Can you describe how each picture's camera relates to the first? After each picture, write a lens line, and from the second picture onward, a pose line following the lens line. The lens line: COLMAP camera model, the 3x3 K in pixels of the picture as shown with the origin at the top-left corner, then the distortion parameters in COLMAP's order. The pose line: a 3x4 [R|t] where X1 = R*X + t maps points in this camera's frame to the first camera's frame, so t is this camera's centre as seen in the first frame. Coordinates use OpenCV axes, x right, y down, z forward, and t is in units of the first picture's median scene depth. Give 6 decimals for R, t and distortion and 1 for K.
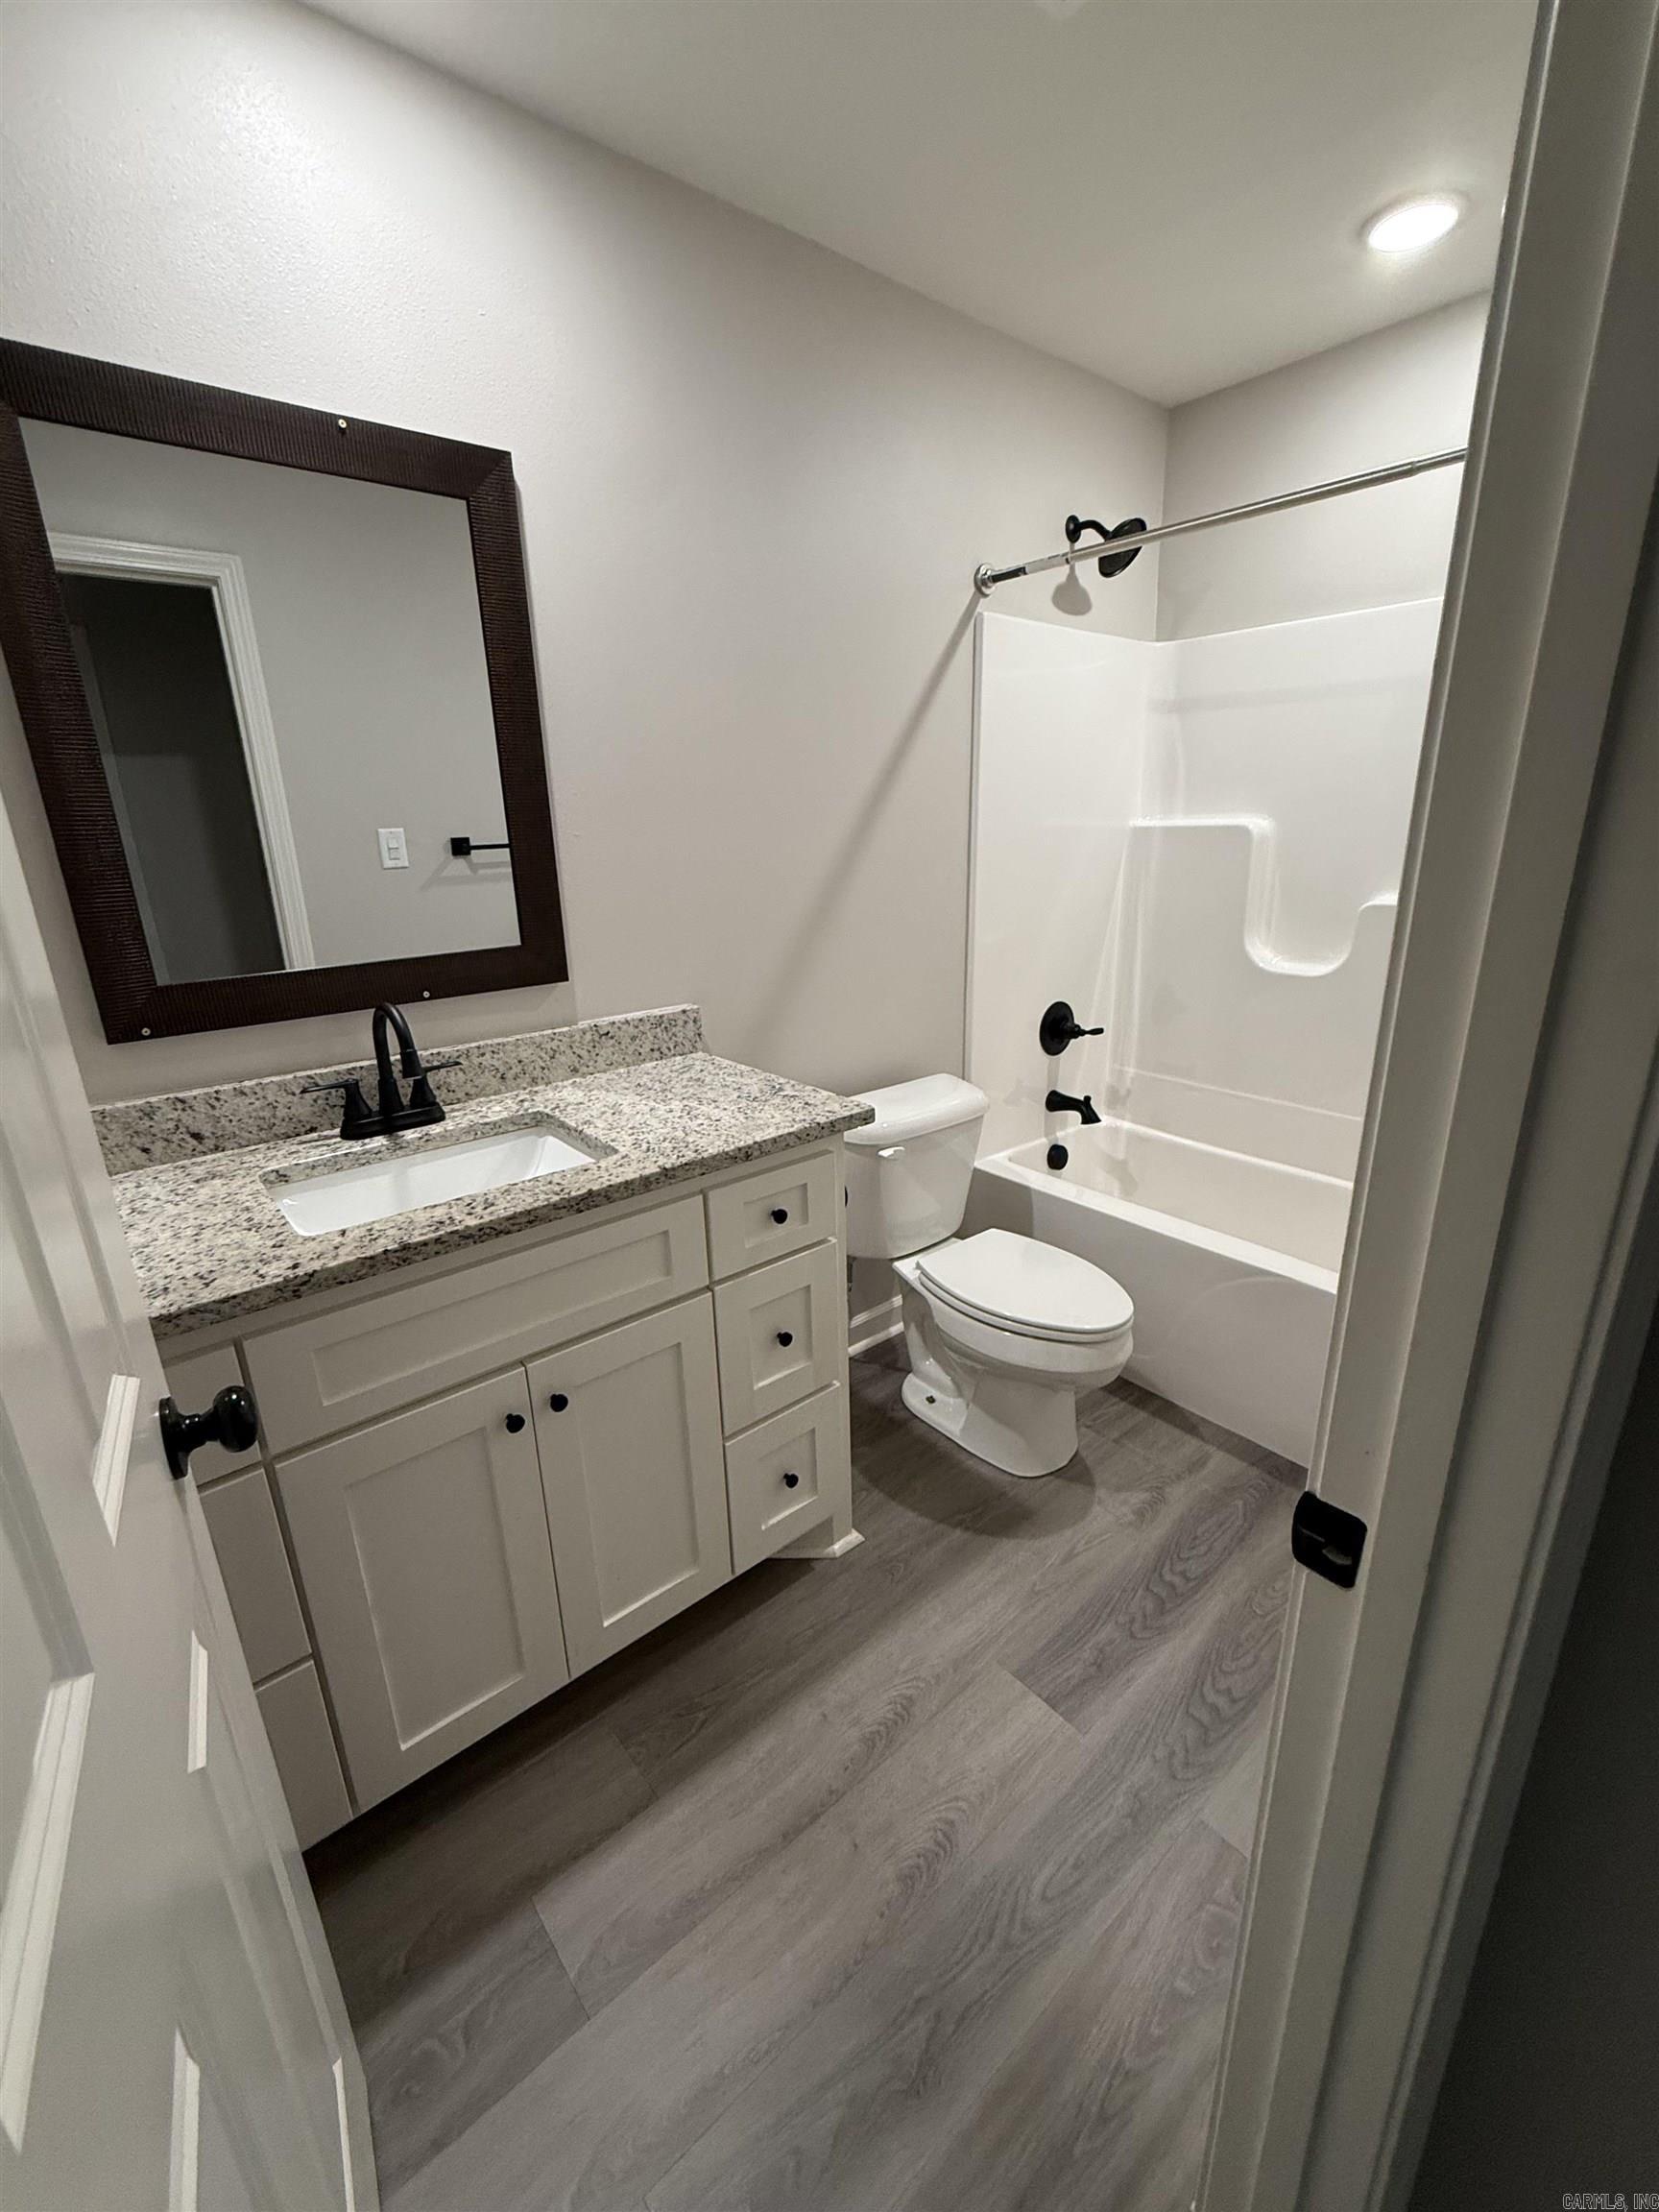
lens RADIAL K [[921.6, 0, 833.6], [0, 921.6, 1097.3], [0, 0, 1]] dist [0.000413, 0.000232]
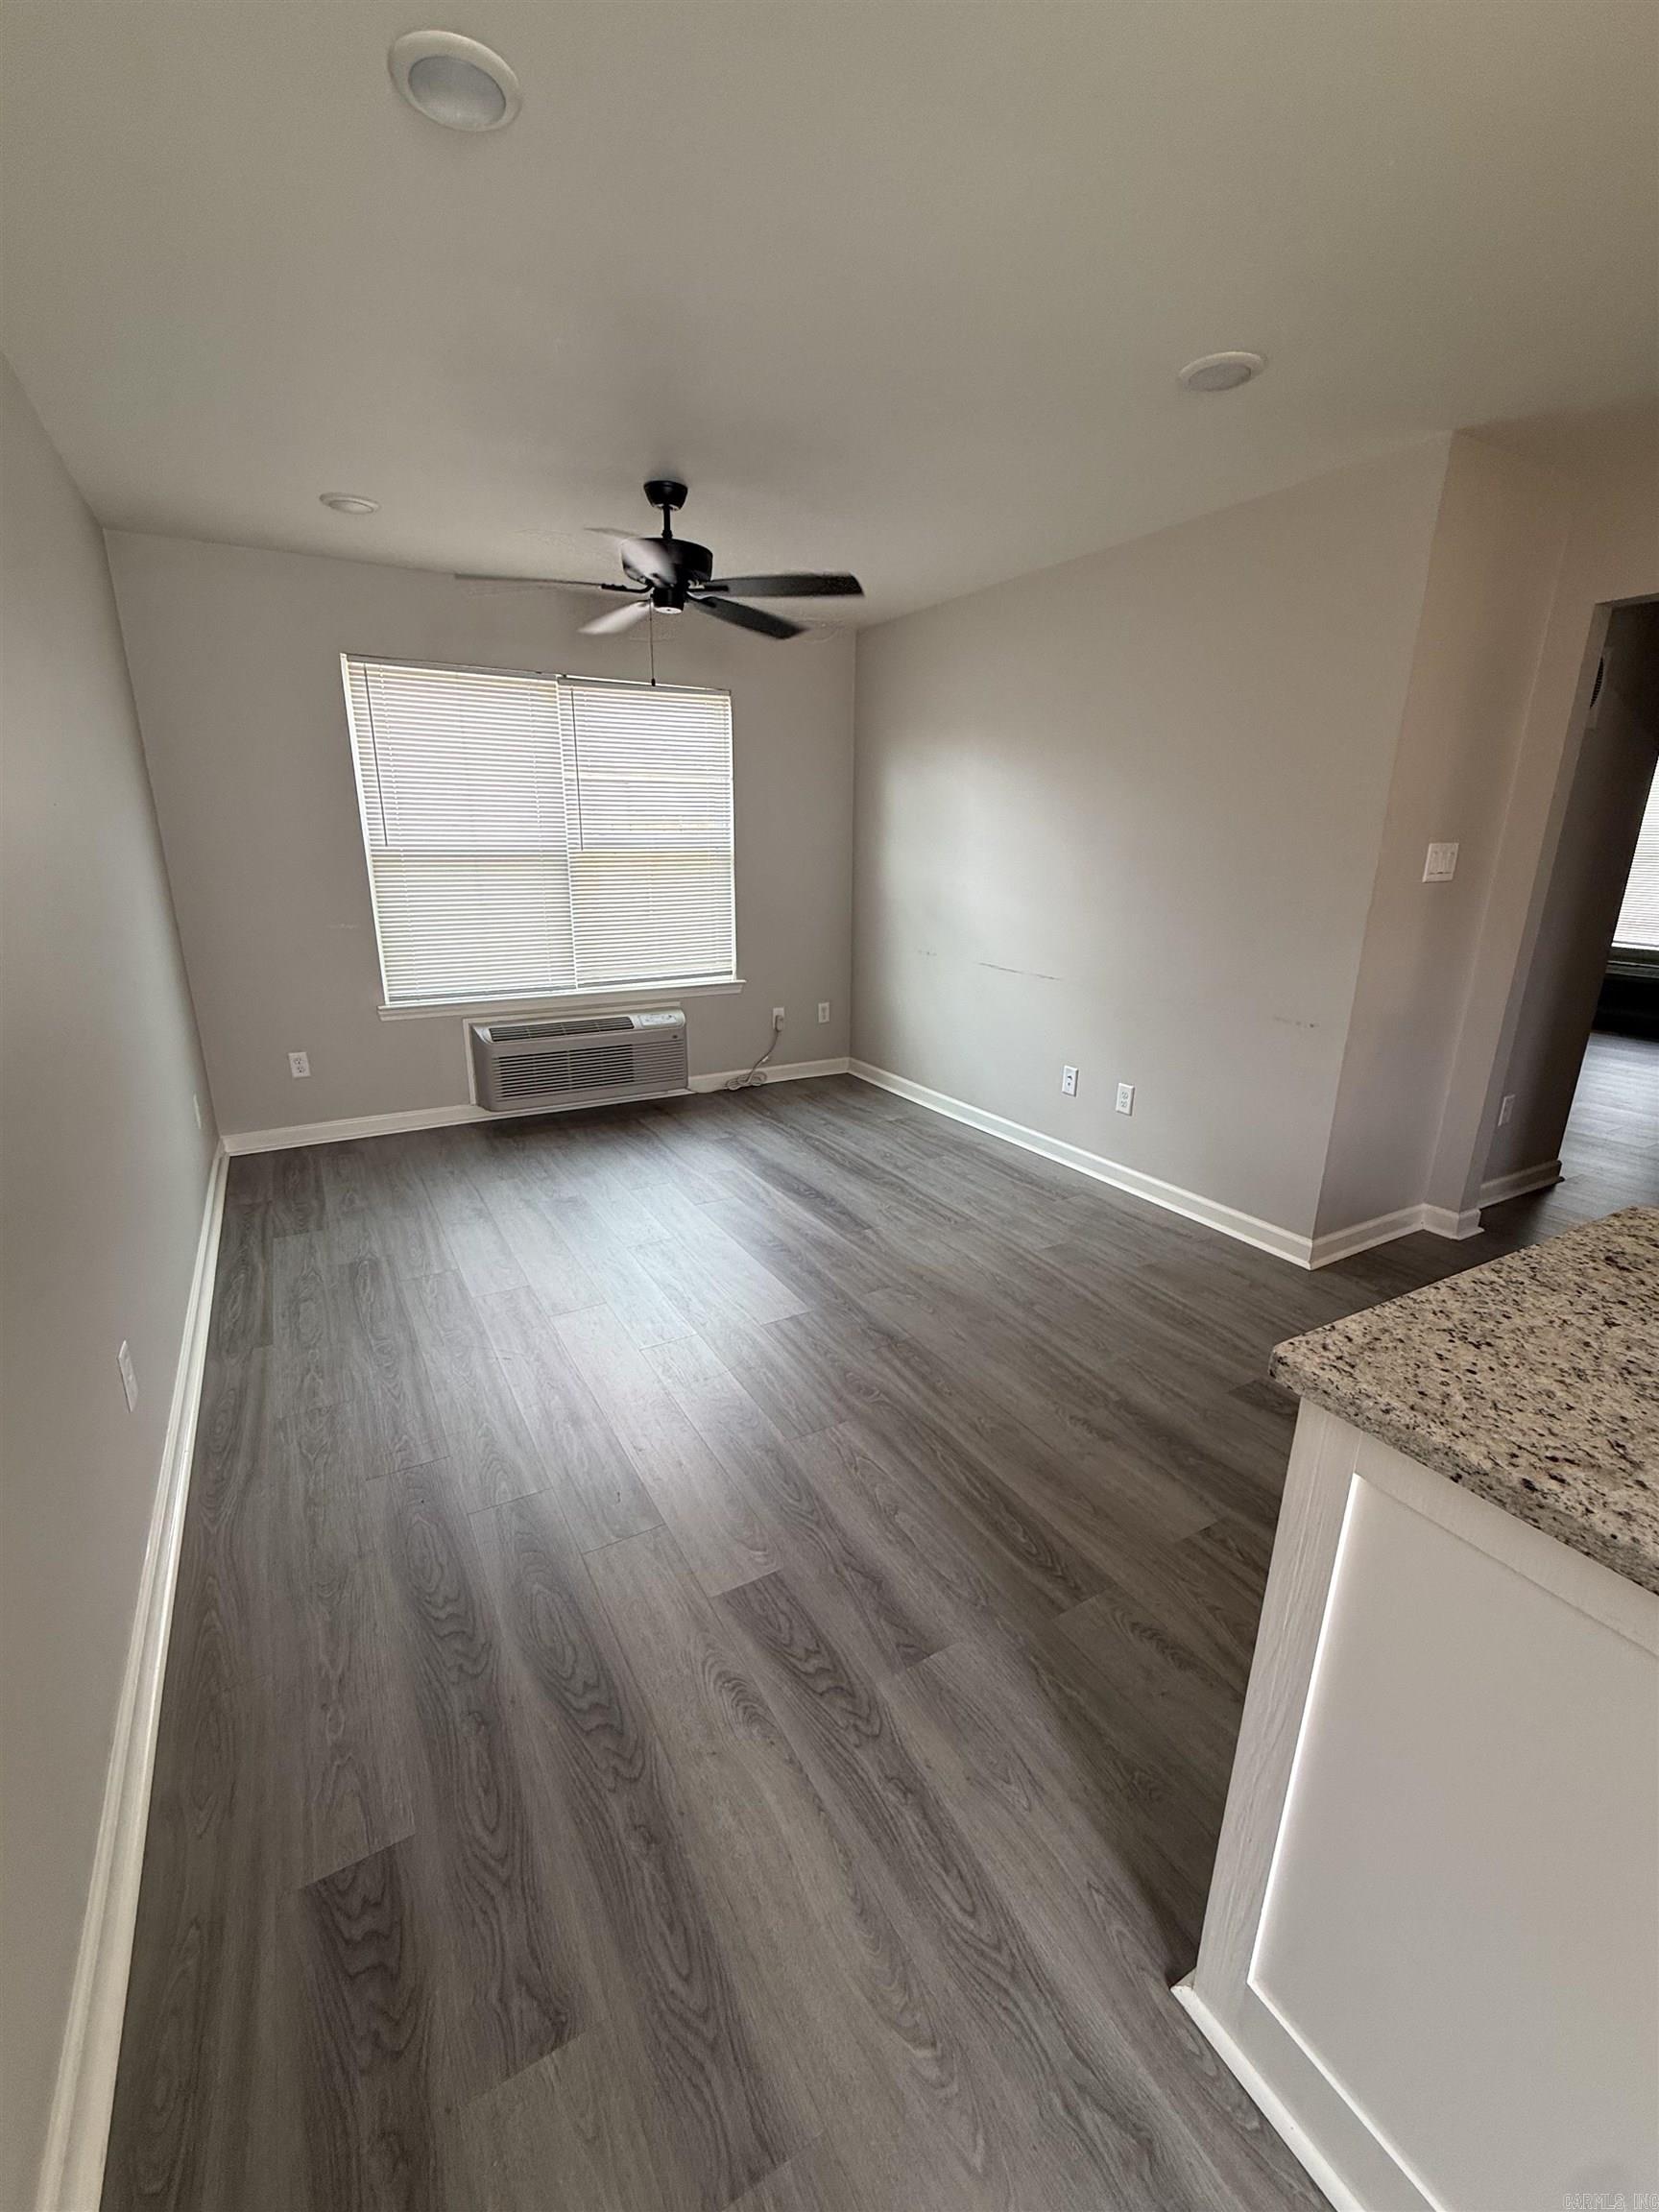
lens RADIAL K [[921.6, 0, 825.9], [0, 921.6, 1108.1], [0, 0, 1]] dist [0.000413, 0.000232]
pose [[0.174301, -0.261656, 0.949292, -0.155206], [0.281611, 0.937030, 0.206569, -0.224163], [-0.943565, 0.231326, 0.237010, 0.909273]]
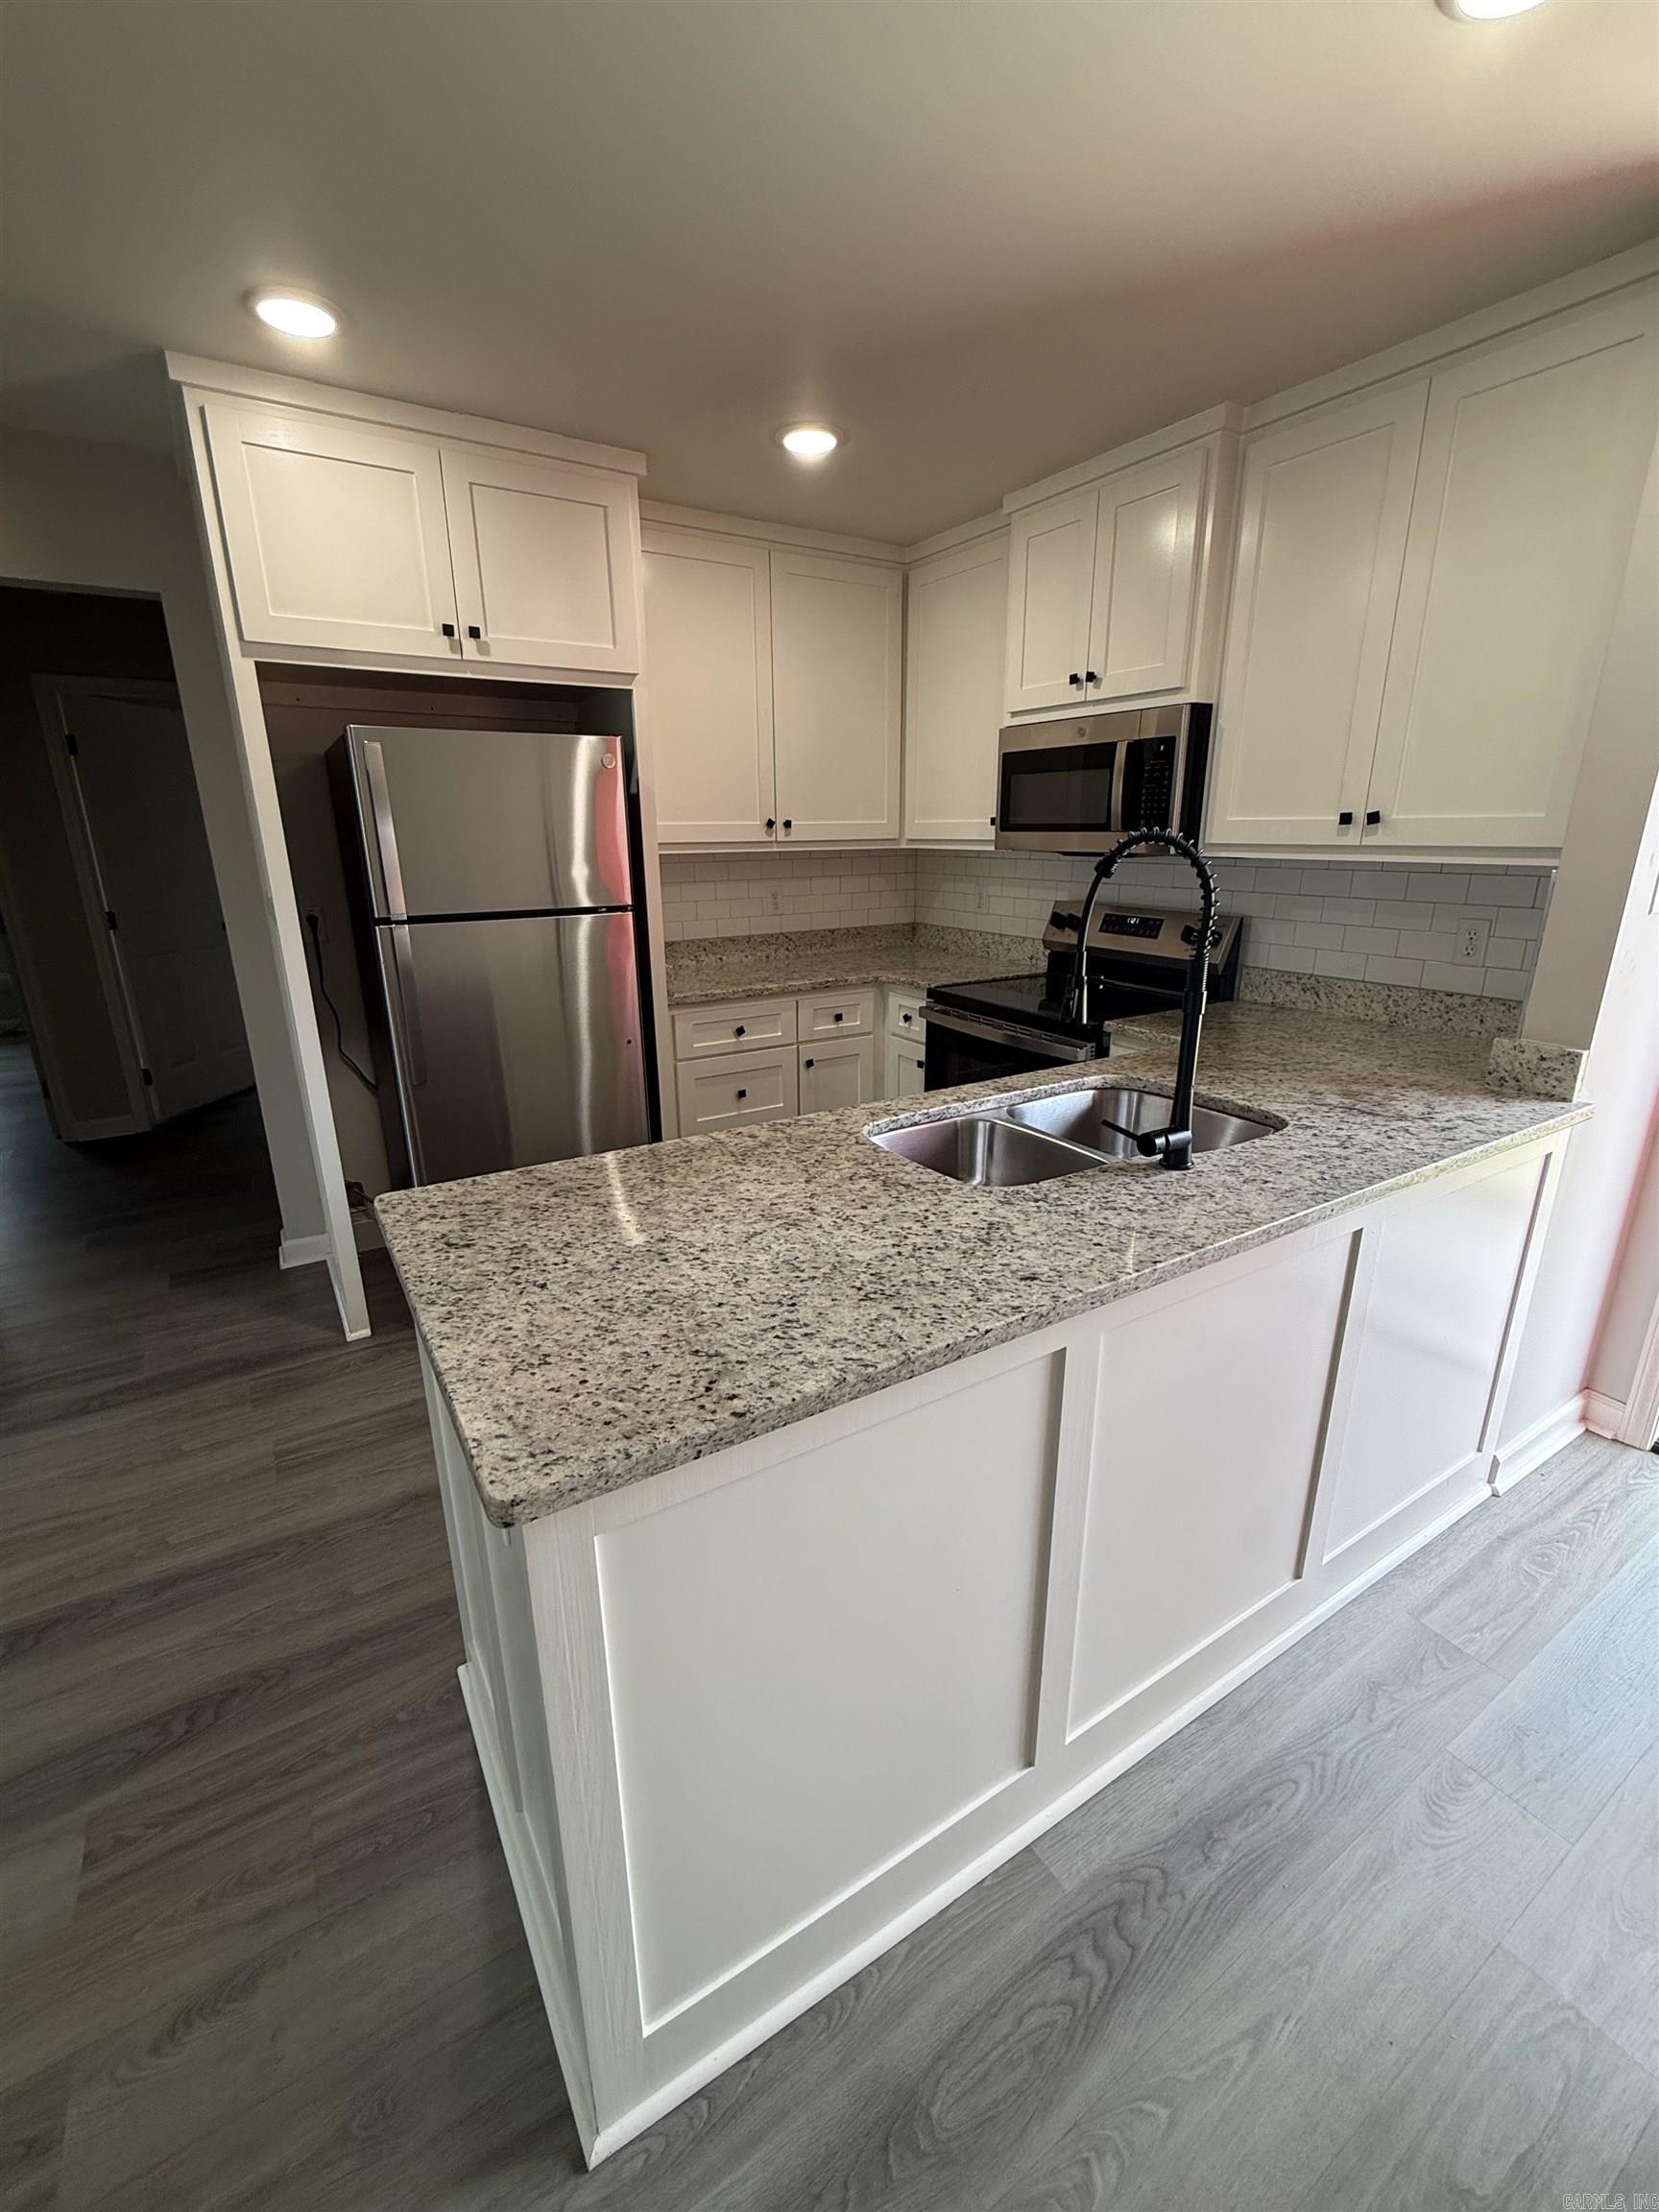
lens RADIAL K [[921.6, 0, 831.9], [0, 921.6, 1106.9], [0, 0, 1]] dist [0.000413, 0.000232]
pose [[-0.989807, -0.014555, 0.141666, 0.545616], [0.068197, 0.824845, 0.561230, -0.439389], [-0.125022, 0.565171, -0.815446, 1.281022]]
